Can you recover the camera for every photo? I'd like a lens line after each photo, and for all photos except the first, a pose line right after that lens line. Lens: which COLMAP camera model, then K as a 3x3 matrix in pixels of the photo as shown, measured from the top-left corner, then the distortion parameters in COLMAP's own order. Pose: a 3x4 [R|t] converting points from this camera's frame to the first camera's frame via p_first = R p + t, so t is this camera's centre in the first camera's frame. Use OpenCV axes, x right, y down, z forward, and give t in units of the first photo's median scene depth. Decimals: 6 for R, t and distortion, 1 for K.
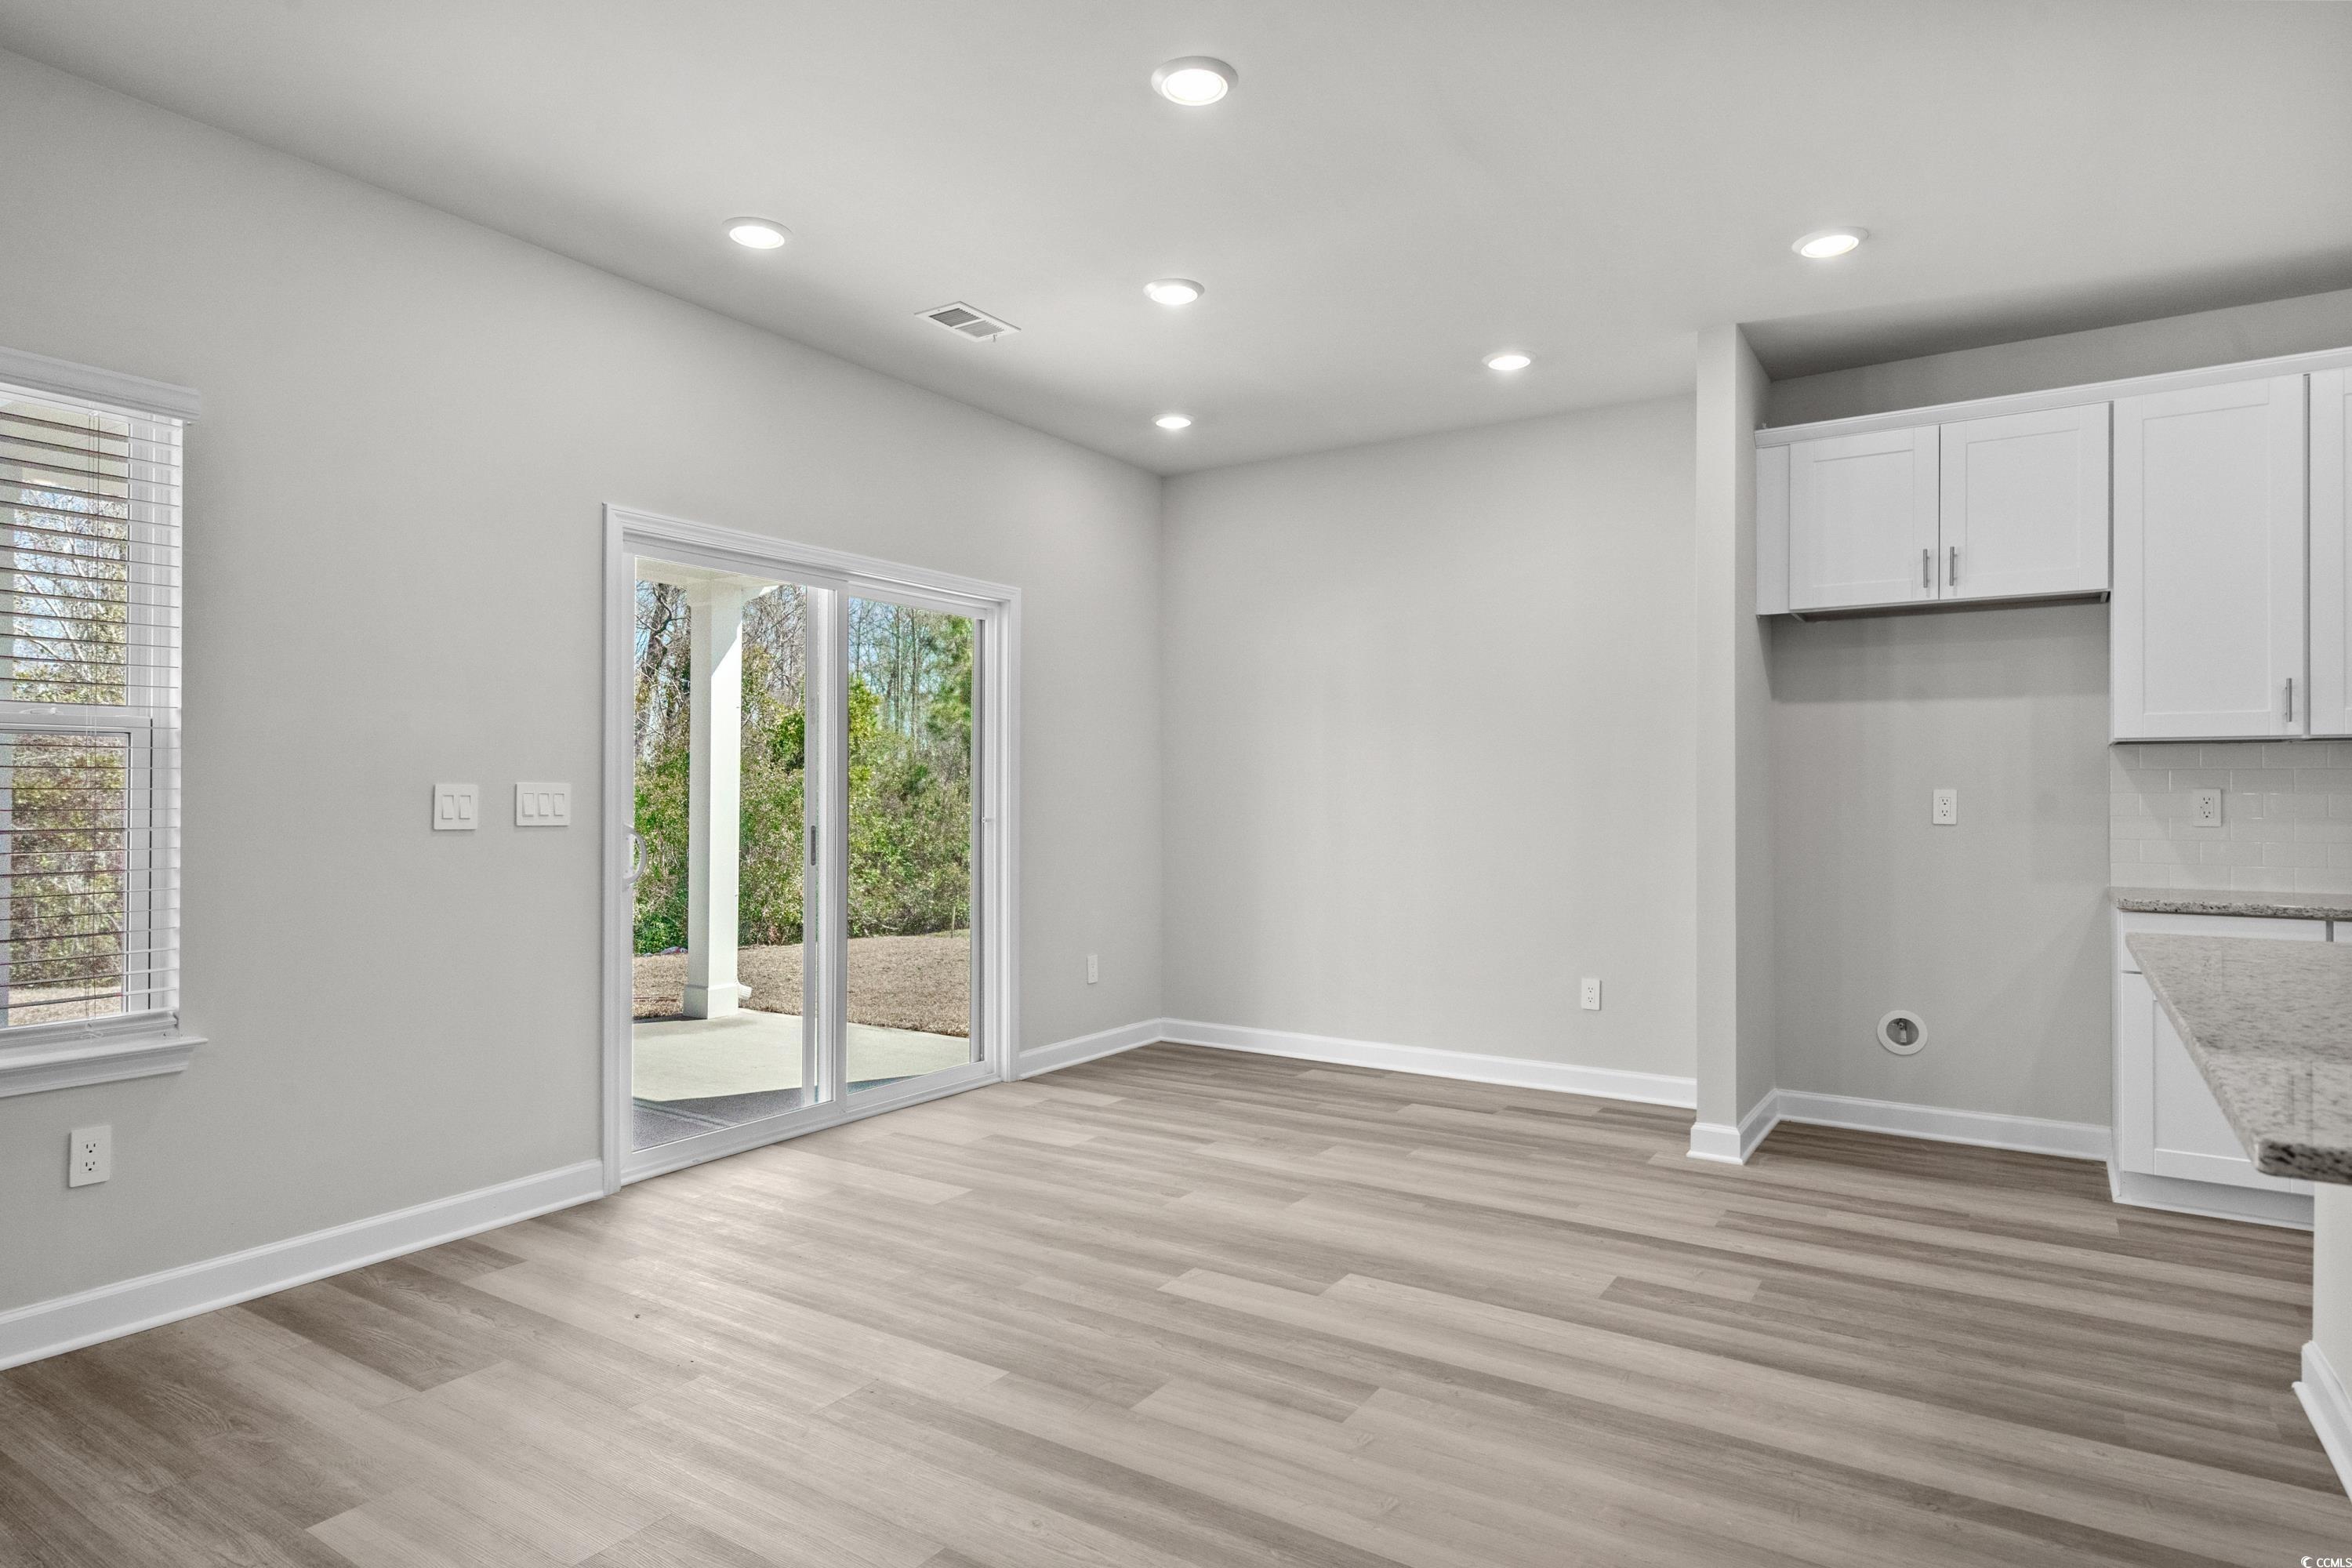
lens RADIAL K [[1304.1, 0, 1168.7], [0, 1304.1, 784.4], [0, 0, 1]] dist [0.004141, 0.001202]
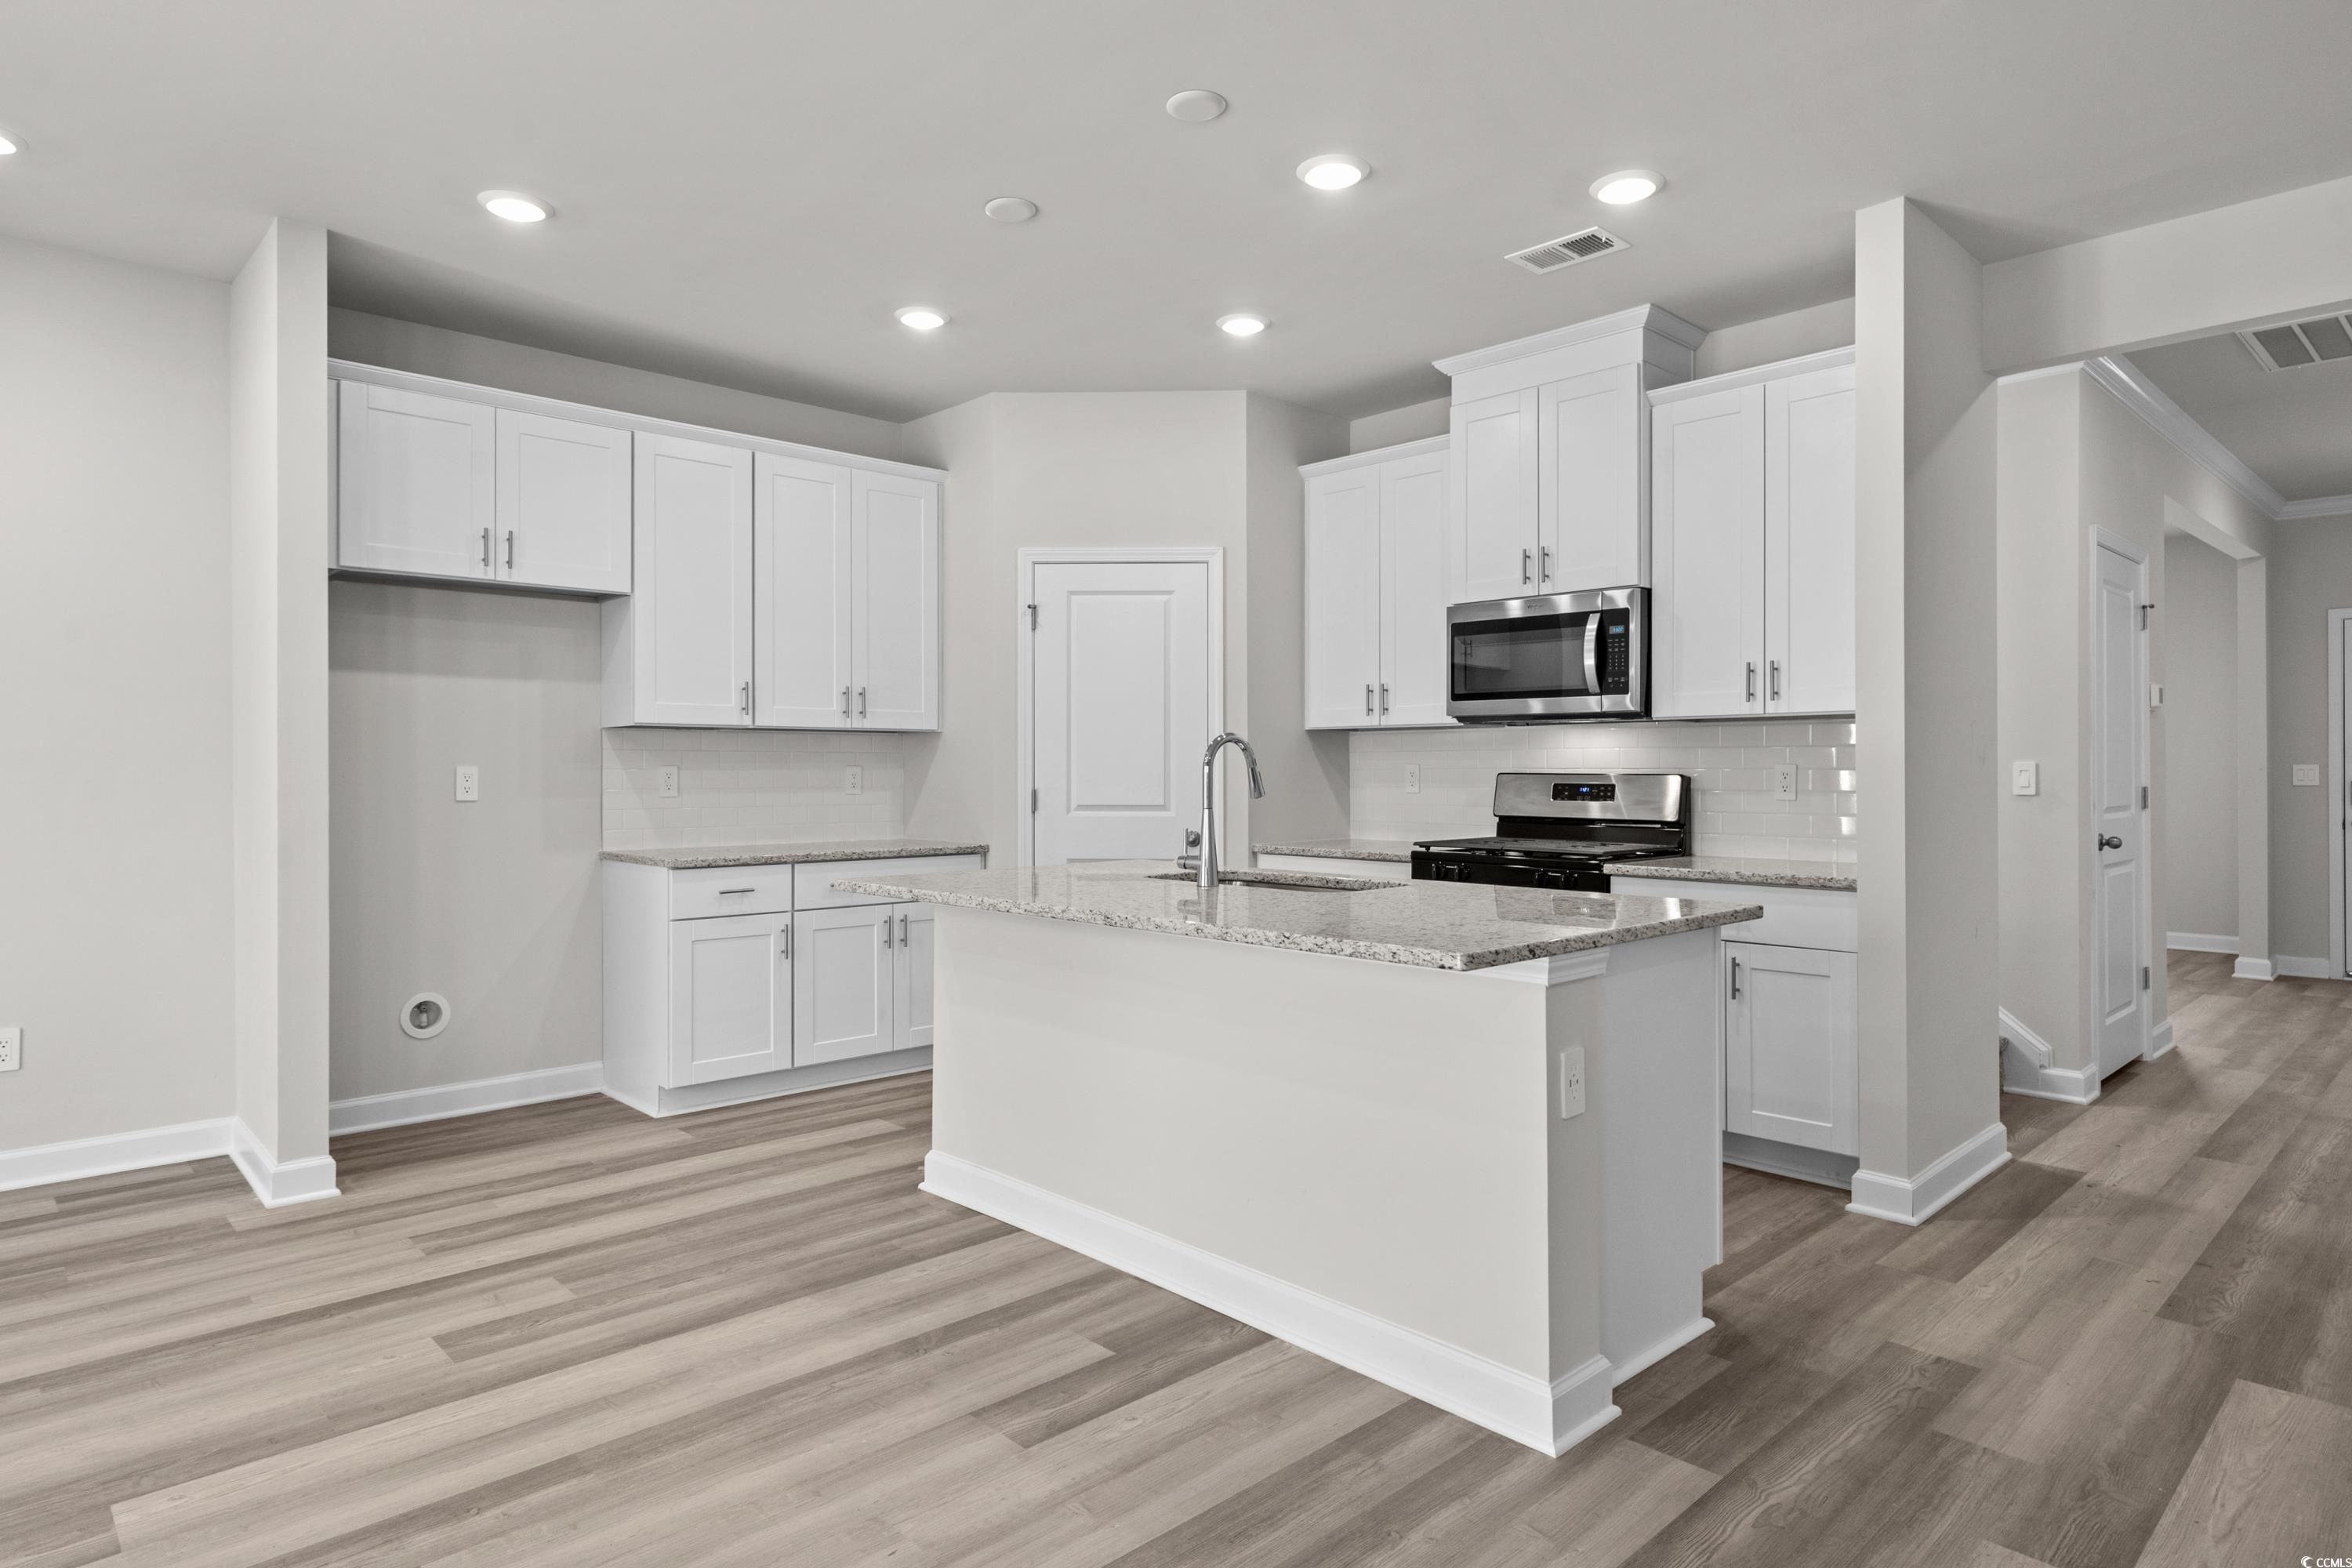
lens RADIAL K [[1323.2, 0, 1172.3], [0, 1323.2, 768.6], [0, 0, 1]] dist [0.006569, -0.000366]
pose [[0.228696, -0.001236, 0.973497, -0.332594], [-0.005903, 0.999979, 0.002657, -0.000290], [-0.973480, -0.006354, 0.228684, 0.282369]]
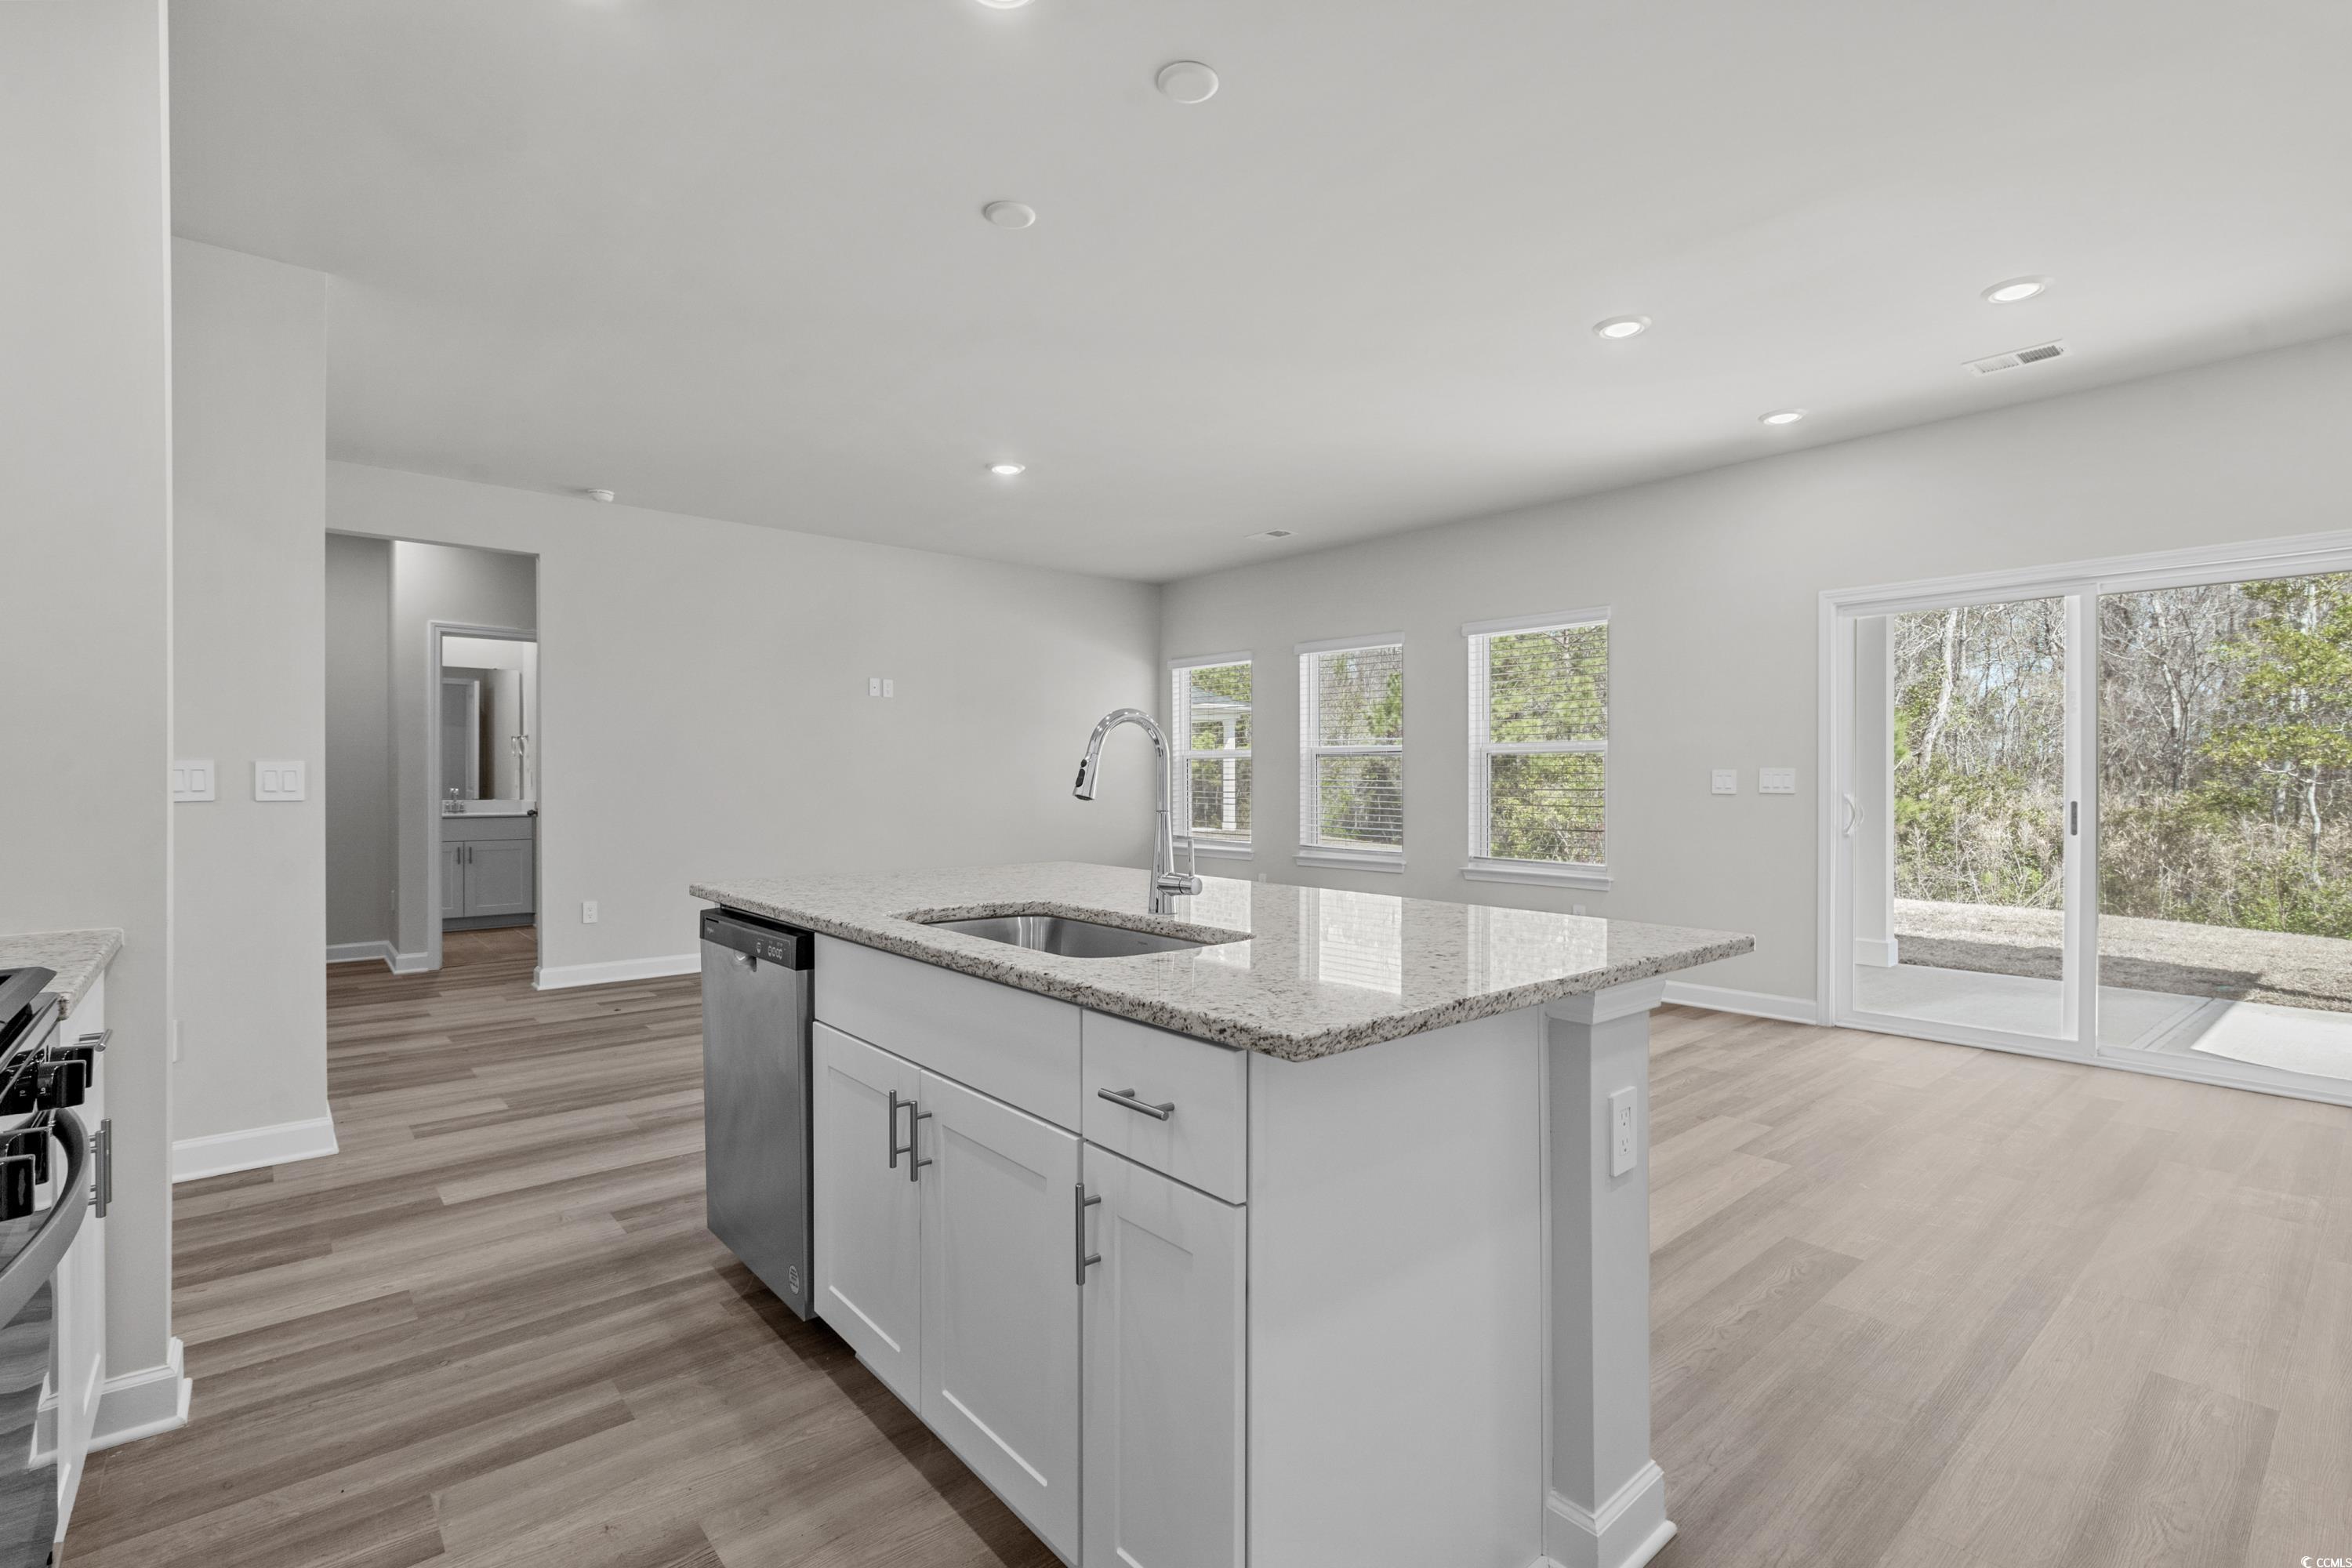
lens RADIAL K [[1077.8, 0, 1170.1], [0, 1077.8, 783.8], [0, 0, 1]] dist [-0.000953, -0.000336]
pose [[-0.280620, 0.000196, -0.959819, 1.075674], [0.004948, 0.999987, -0.001242, 0.016631], [0.959806, -0.005098, -0.280617, 0.621008]]
